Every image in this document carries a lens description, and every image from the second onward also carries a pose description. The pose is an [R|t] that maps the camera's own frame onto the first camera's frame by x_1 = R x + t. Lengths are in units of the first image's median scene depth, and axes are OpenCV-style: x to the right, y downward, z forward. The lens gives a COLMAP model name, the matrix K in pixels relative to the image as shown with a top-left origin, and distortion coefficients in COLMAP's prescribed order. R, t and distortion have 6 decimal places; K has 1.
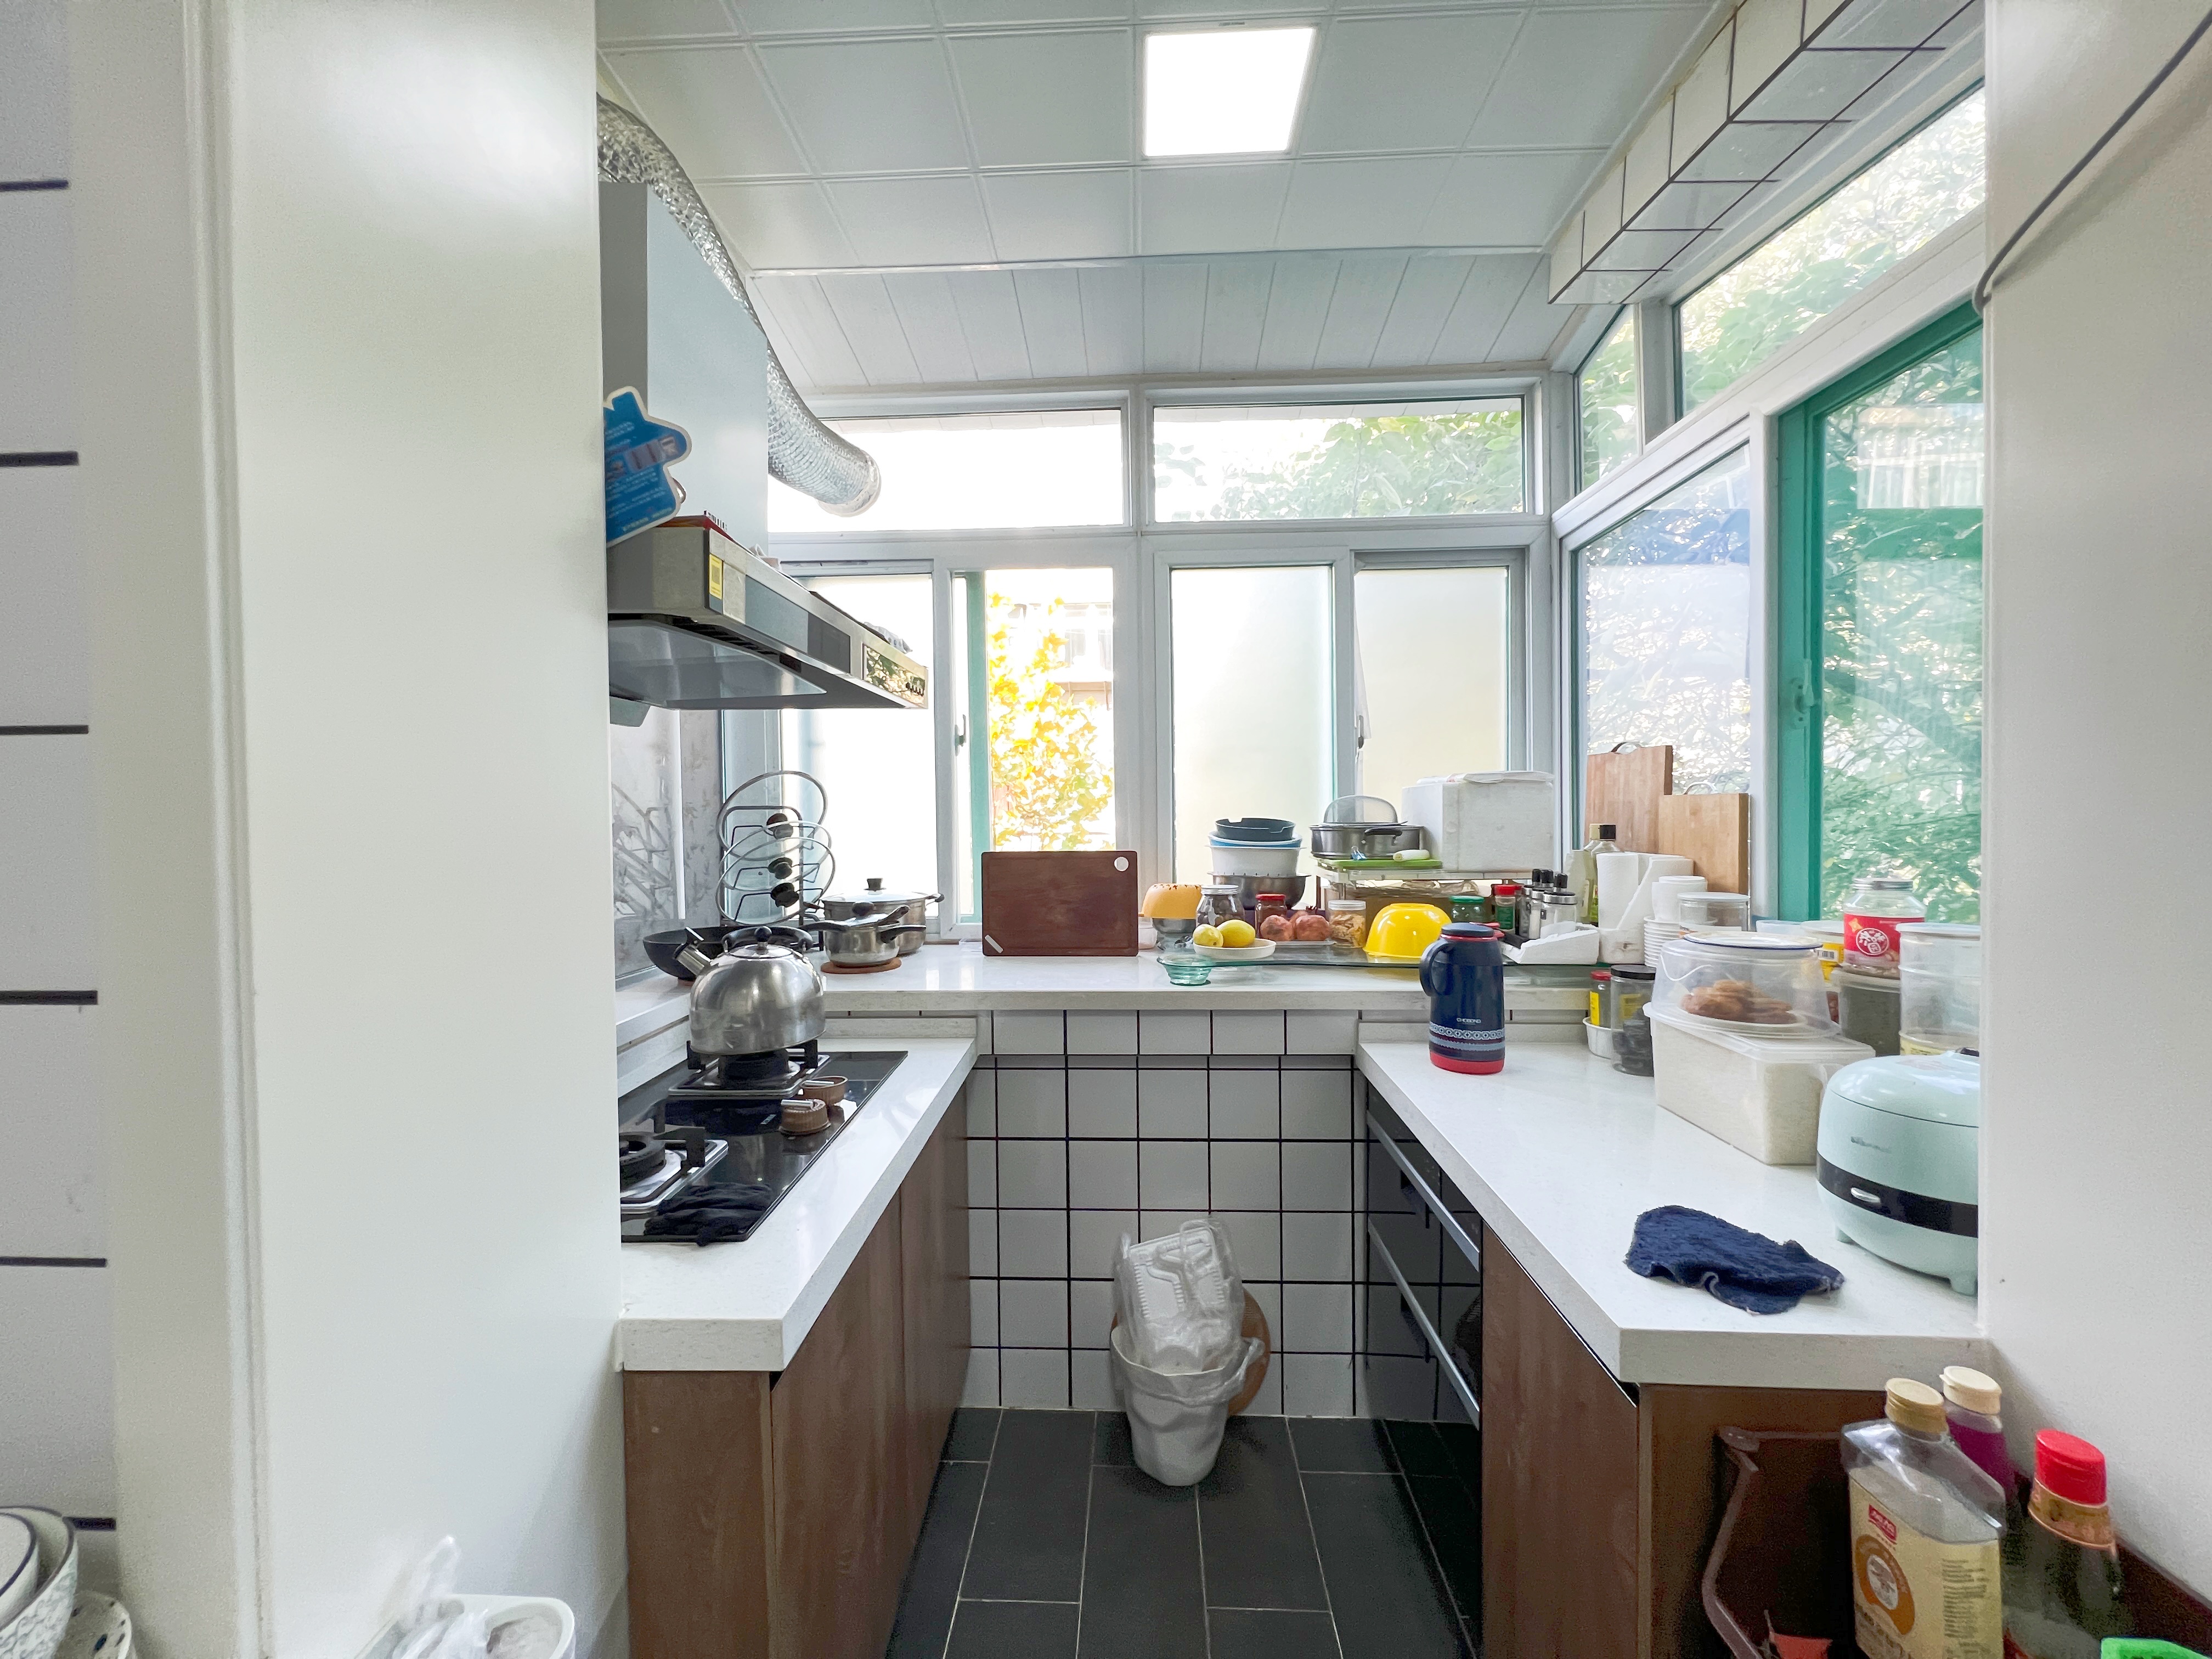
lens RADIAL K [[882.4, 0, 1106.3], [0, 882.4, 822.9], [0, 0, 1]] dist [0.001137, -0.000479]
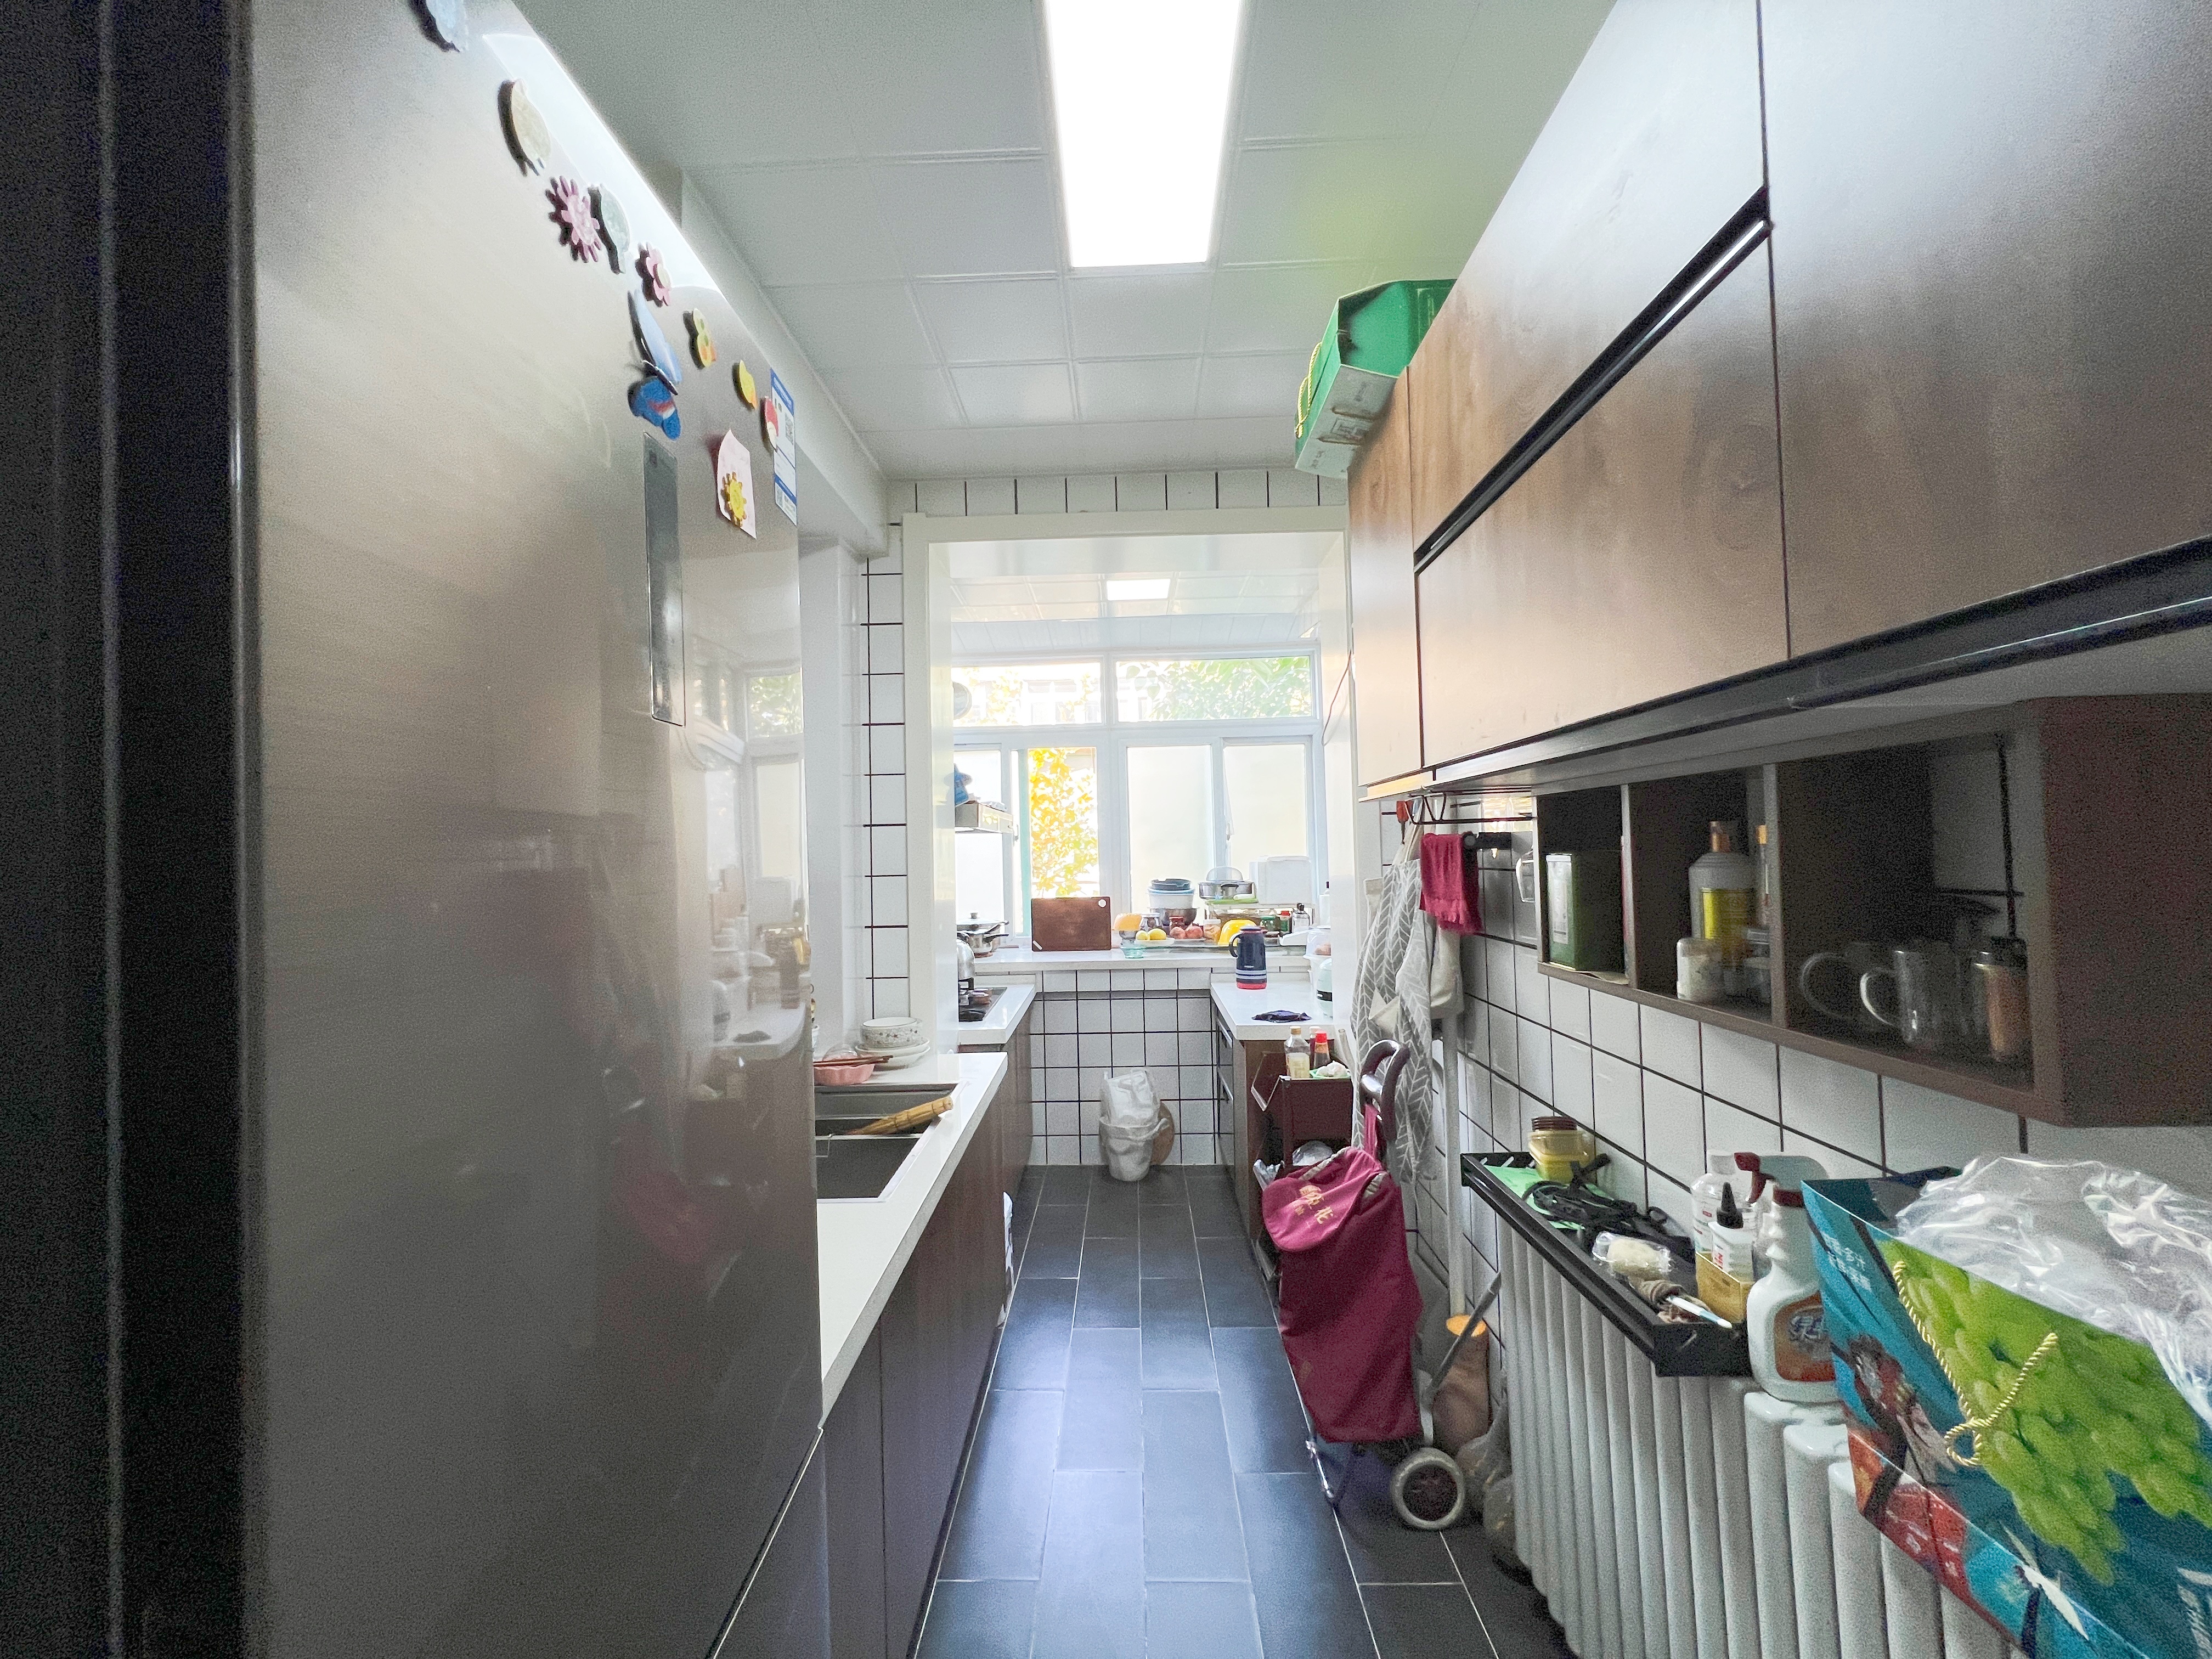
lens RADIAL K [[882.4, 0, 1099.1], [0, 882.4, 827.8], [0, 0, 1]] dist [0.001137, -0.000479]
pose [[0.999912, -0.012078, 0.005417, 0.001332], [0.012323, 0.998789, -0.047637, -0.032491], [-0.004835, 0.047700, 0.998850, -1.122363]]
